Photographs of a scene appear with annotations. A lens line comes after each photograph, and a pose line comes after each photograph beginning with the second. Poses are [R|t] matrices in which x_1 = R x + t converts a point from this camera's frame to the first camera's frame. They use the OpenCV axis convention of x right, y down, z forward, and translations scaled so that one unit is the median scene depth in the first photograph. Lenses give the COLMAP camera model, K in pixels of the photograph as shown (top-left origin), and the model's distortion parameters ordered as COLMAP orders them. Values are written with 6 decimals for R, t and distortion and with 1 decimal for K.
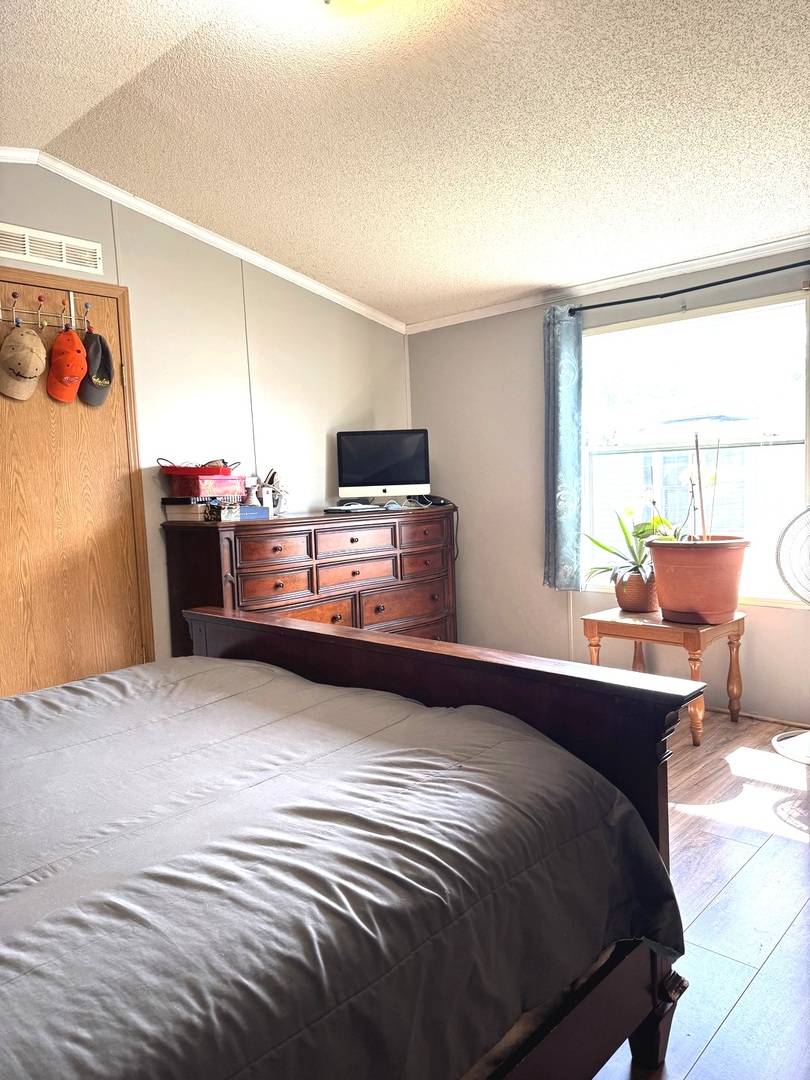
lens RADIAL K [[761.5, 0, 400.9], [0, 761.5, 541.9], [0, 0, 1]] dist [0.040433, -0.054890]
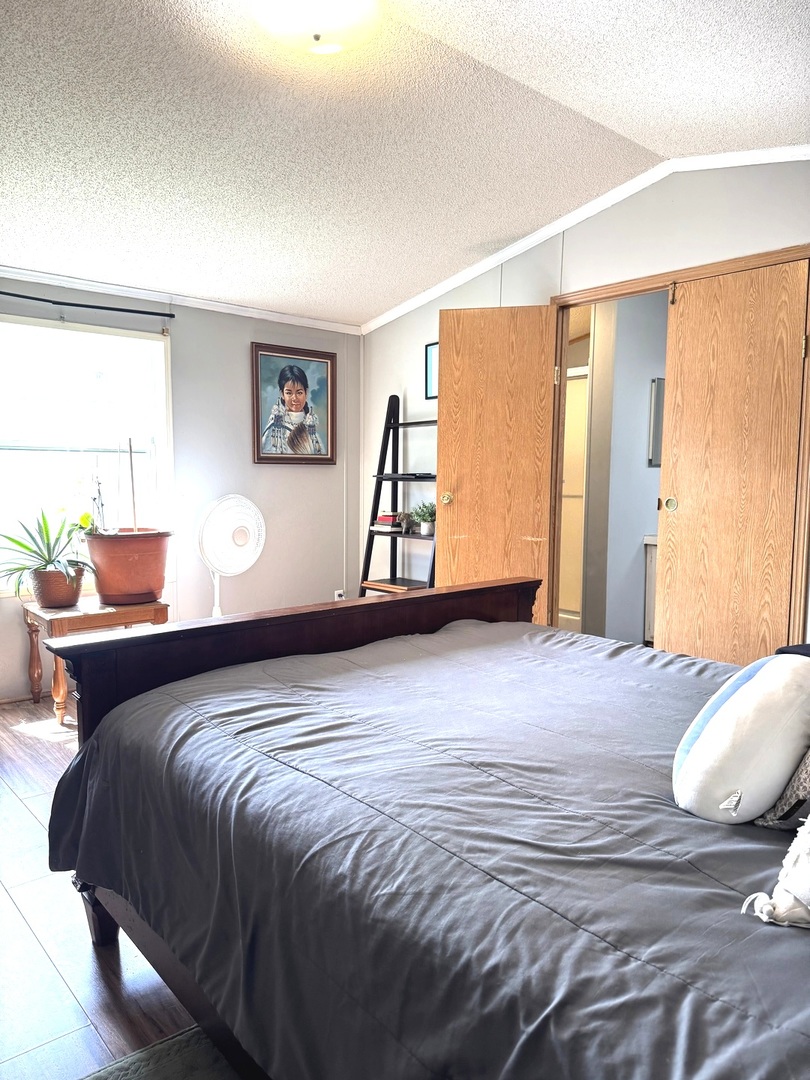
lens RADIAL K [[761.5, 0, 399.7], [0, 761.5, 539.1], [0, 0, 1]] dist [0.040433, -0.054890]
pose [[0.114788, -0.049145, 0.992174, -1.632630], [0.073656, 0.996447, 0.040836, -0.019180], [-0.990656, 0.068392, 0.118000, 1.070412]]
